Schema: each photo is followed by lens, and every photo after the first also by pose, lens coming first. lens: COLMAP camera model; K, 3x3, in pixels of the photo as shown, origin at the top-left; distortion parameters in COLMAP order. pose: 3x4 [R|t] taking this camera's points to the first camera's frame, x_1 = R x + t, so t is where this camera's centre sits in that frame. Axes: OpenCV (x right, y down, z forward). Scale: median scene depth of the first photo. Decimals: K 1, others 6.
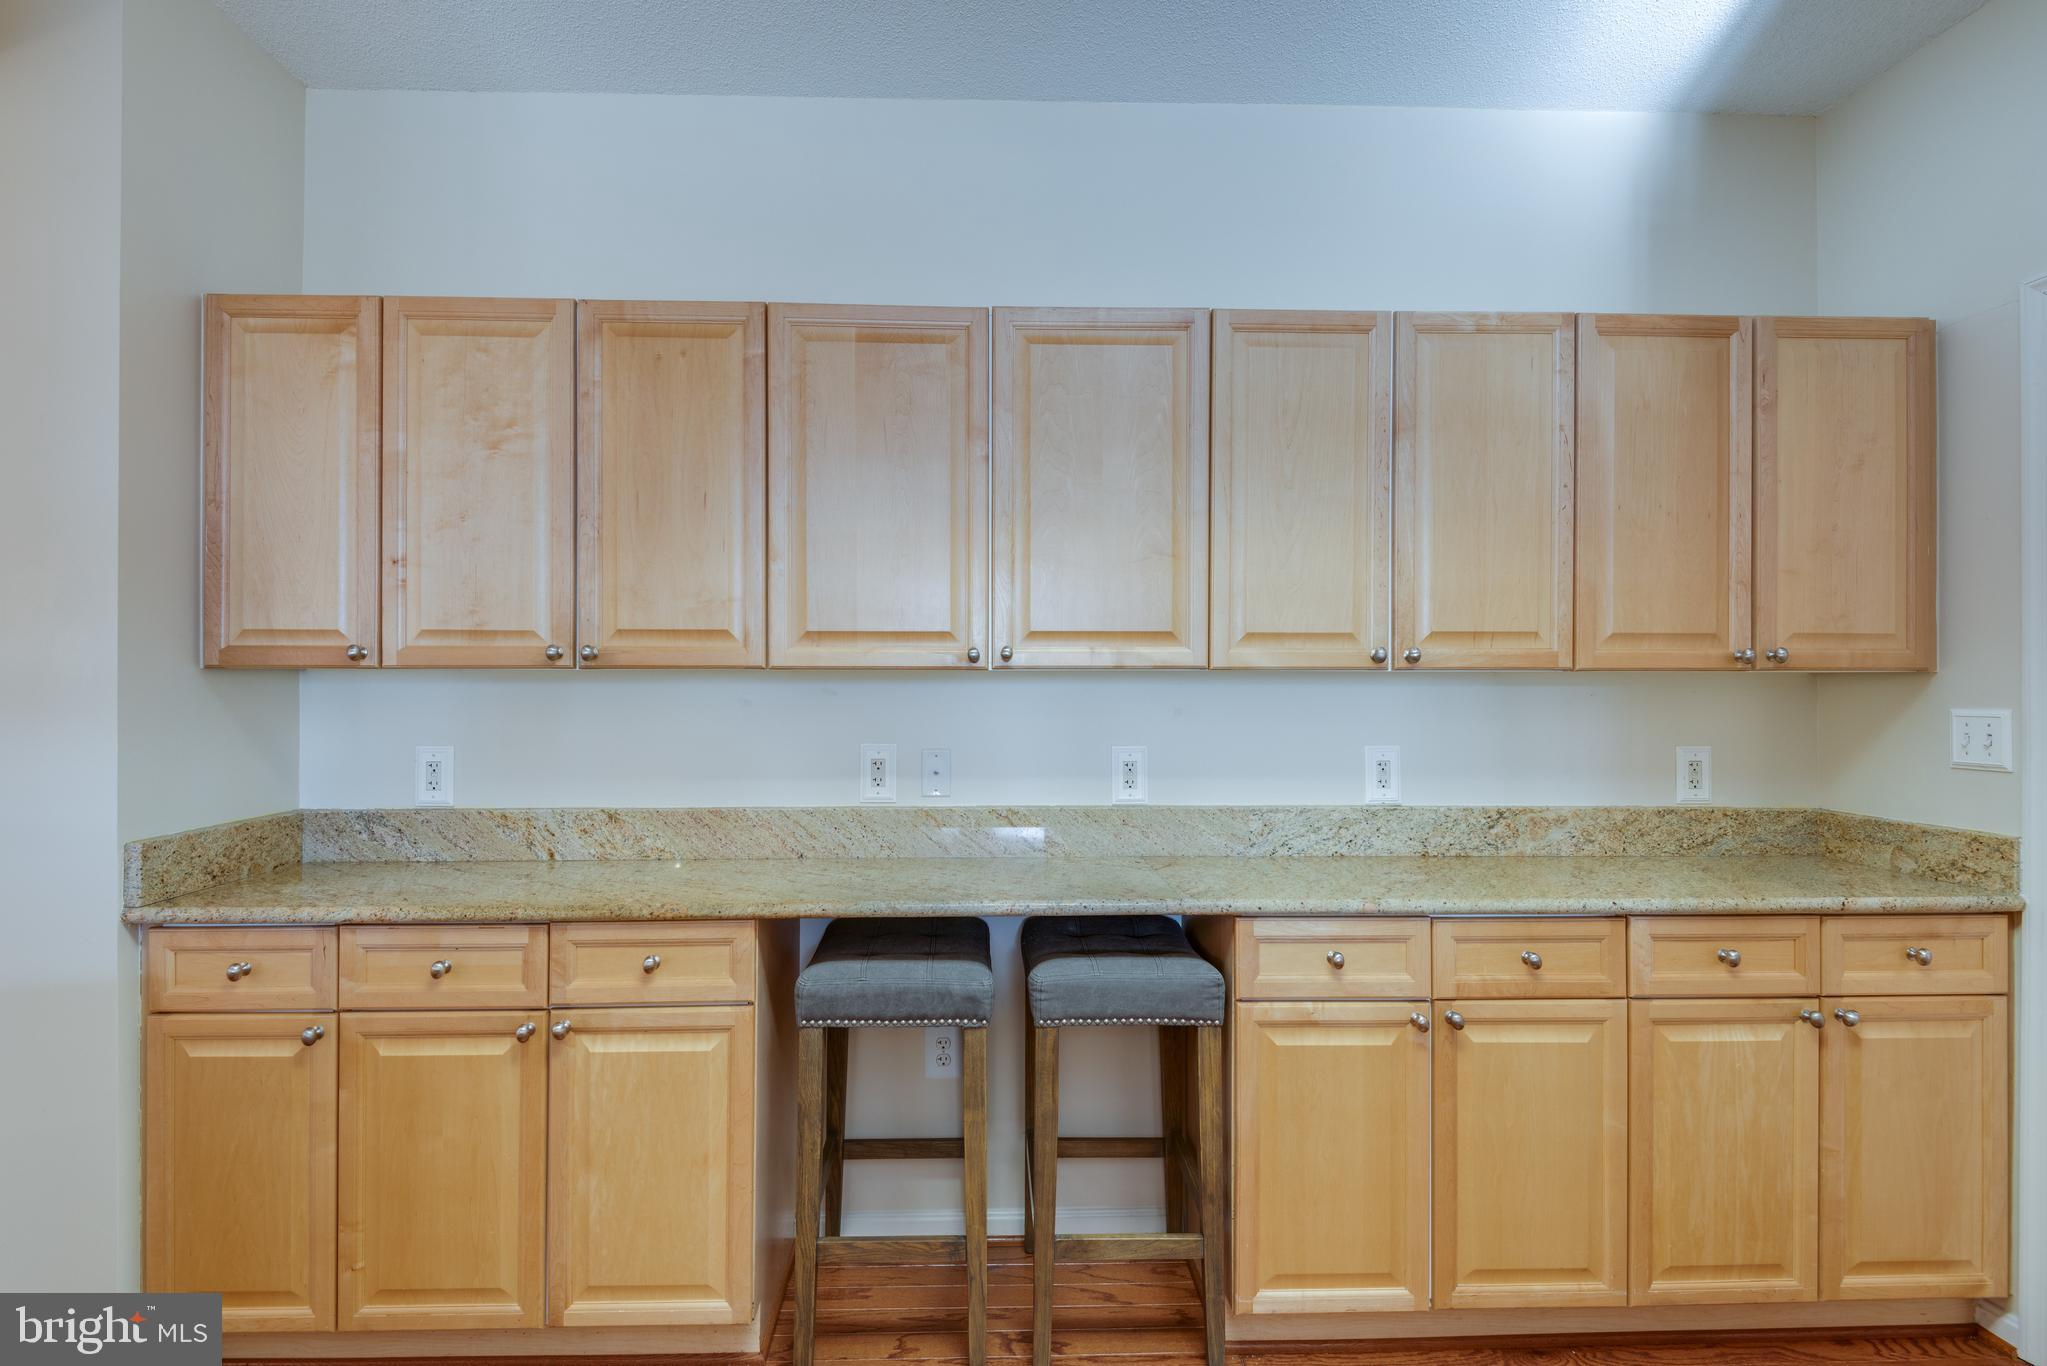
lens RADIAL K [[986.1, 0, 1028.3], [0, 986.1, 683.5], [0, 0, 1]] dist [0.040960, -0.028939]
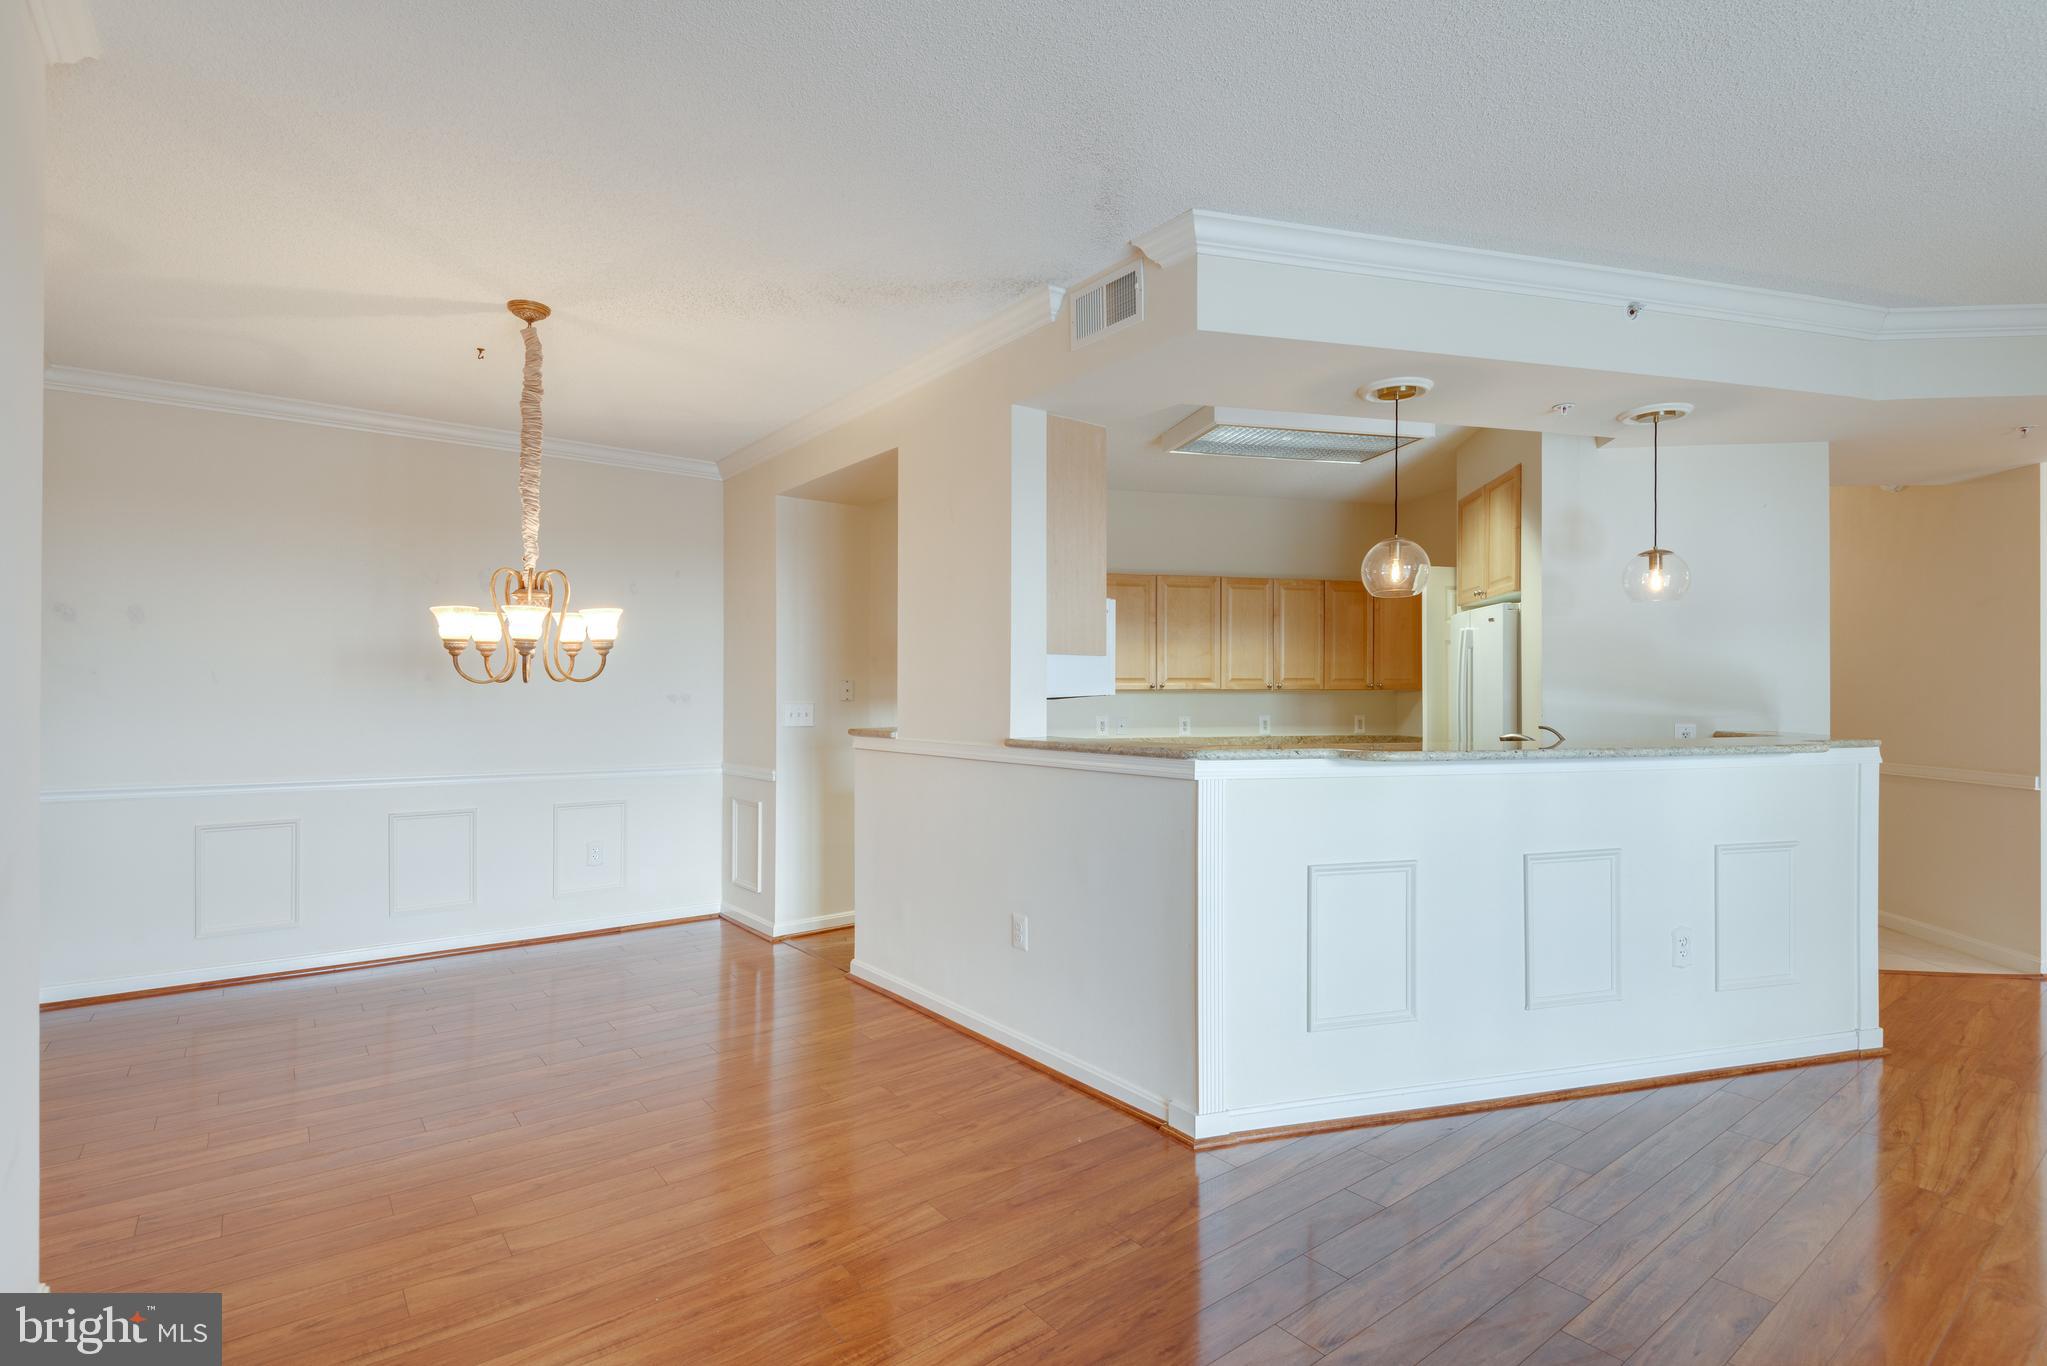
lens RADIAL K [[981.9, 0, 1034.6], [0, 981.9, 683.6], [0, 0, 1]] dist [0.041812, -0.027242]
pose [[0.975108, 0.001801, 0.221723, -1.105340], [0.000709, 0.999937, -0.011242, 0.000495], [-0.221729, 0.011120, 0.975045, -1.959042]]
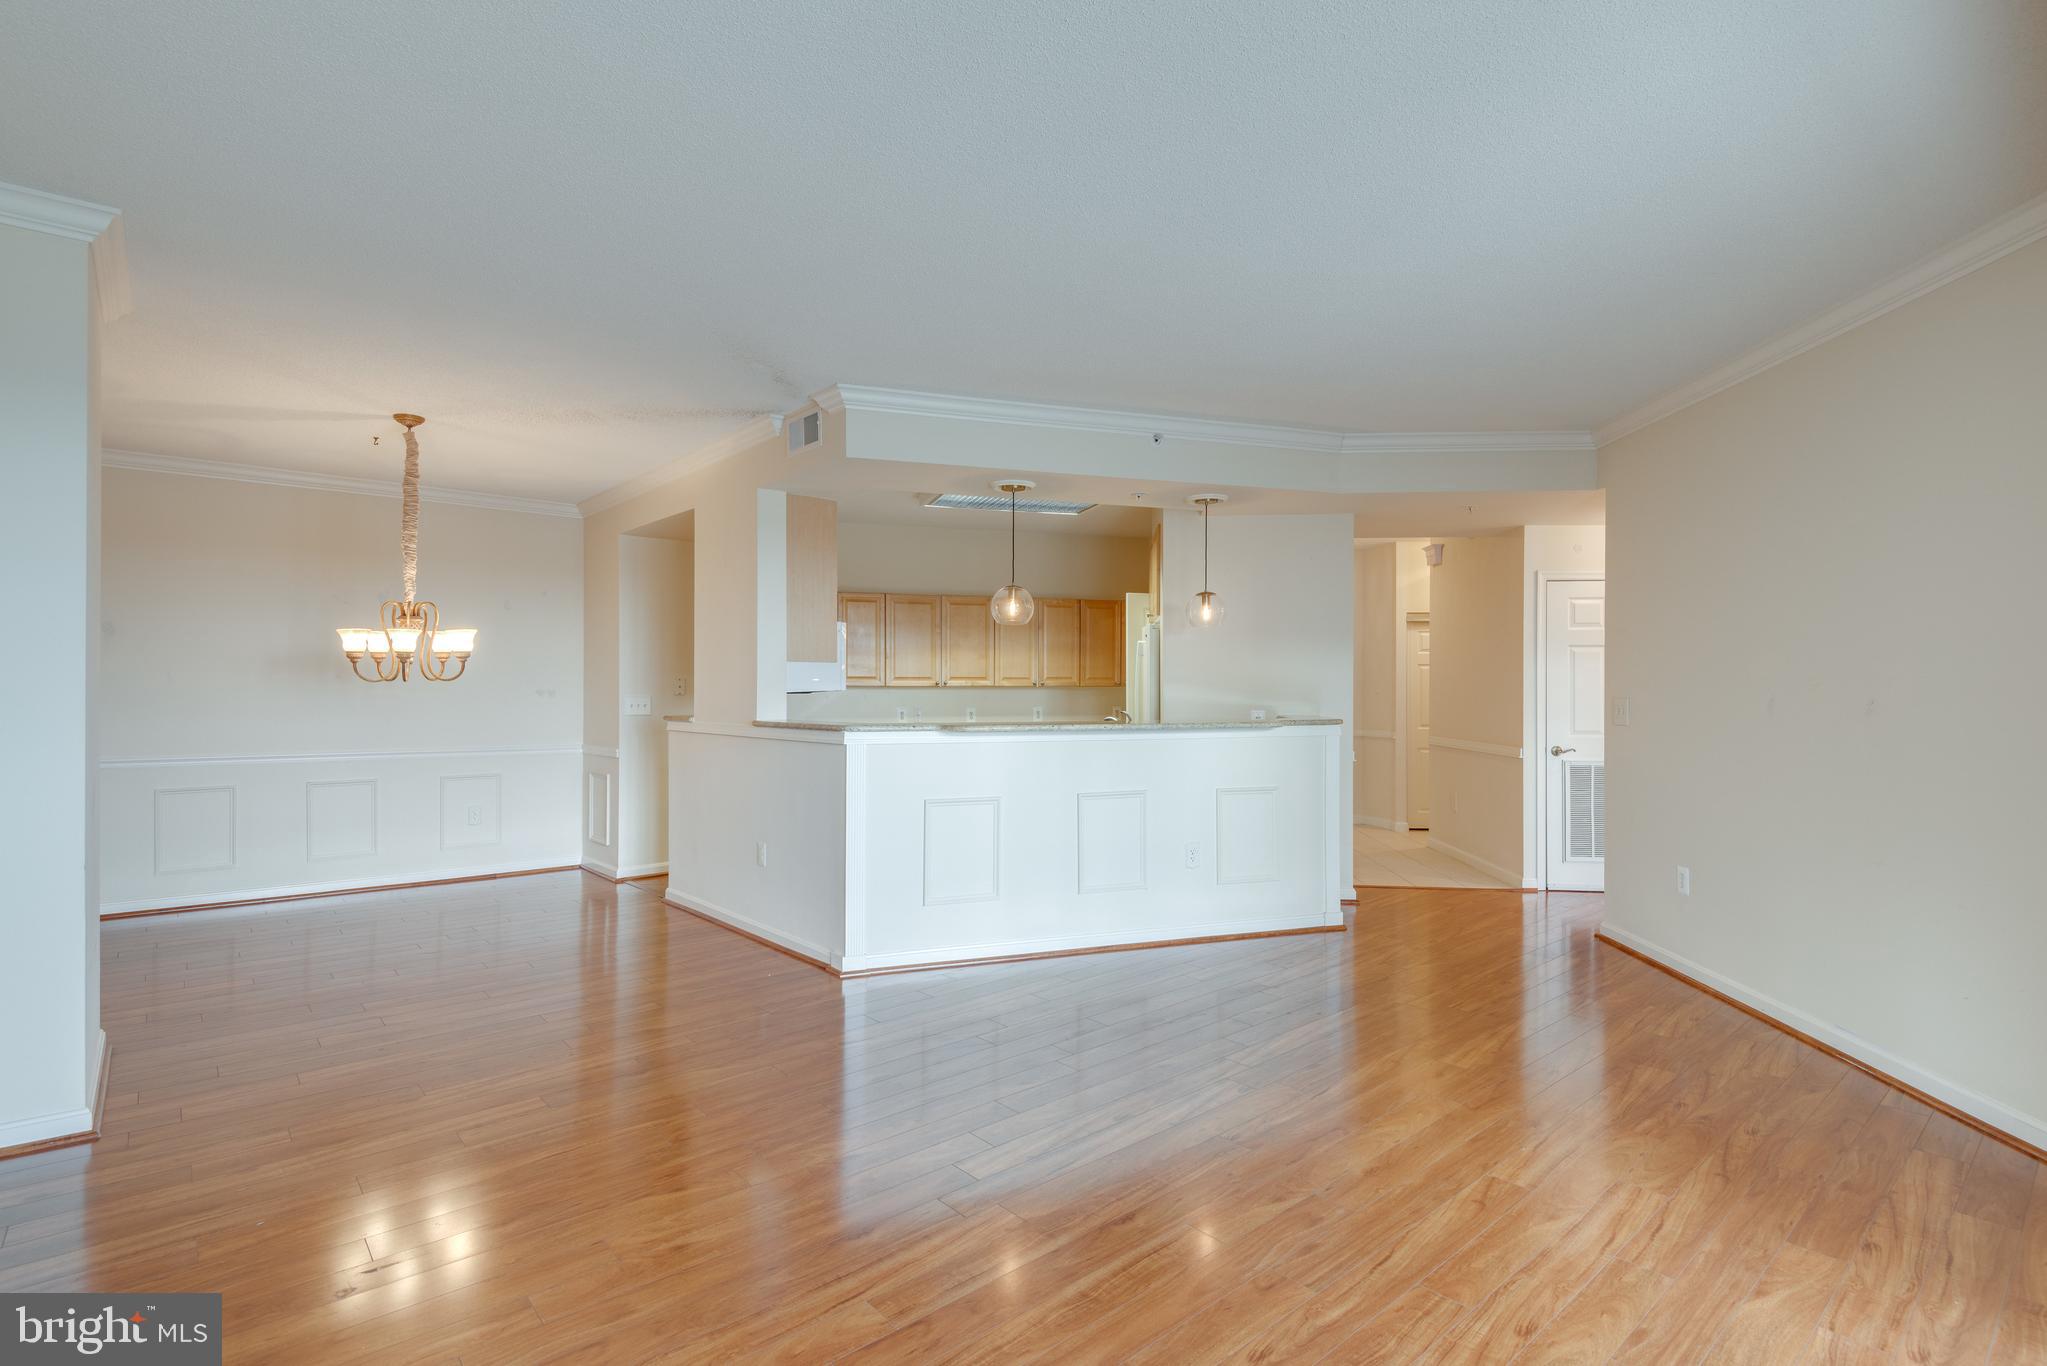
lens RADIAL K [[986.1, 0, 1028.3], [0, 986.1, 683.5], [0, 0, 1]] dist [0.040960, -0.028939]
pose [[0.962301, 0.001535, 0.271981, -0.772609], [0.000374, 0.999976, -0.006965, 0.001296], [-0.271985, 0.006804, 0.962277, -2.886824]]
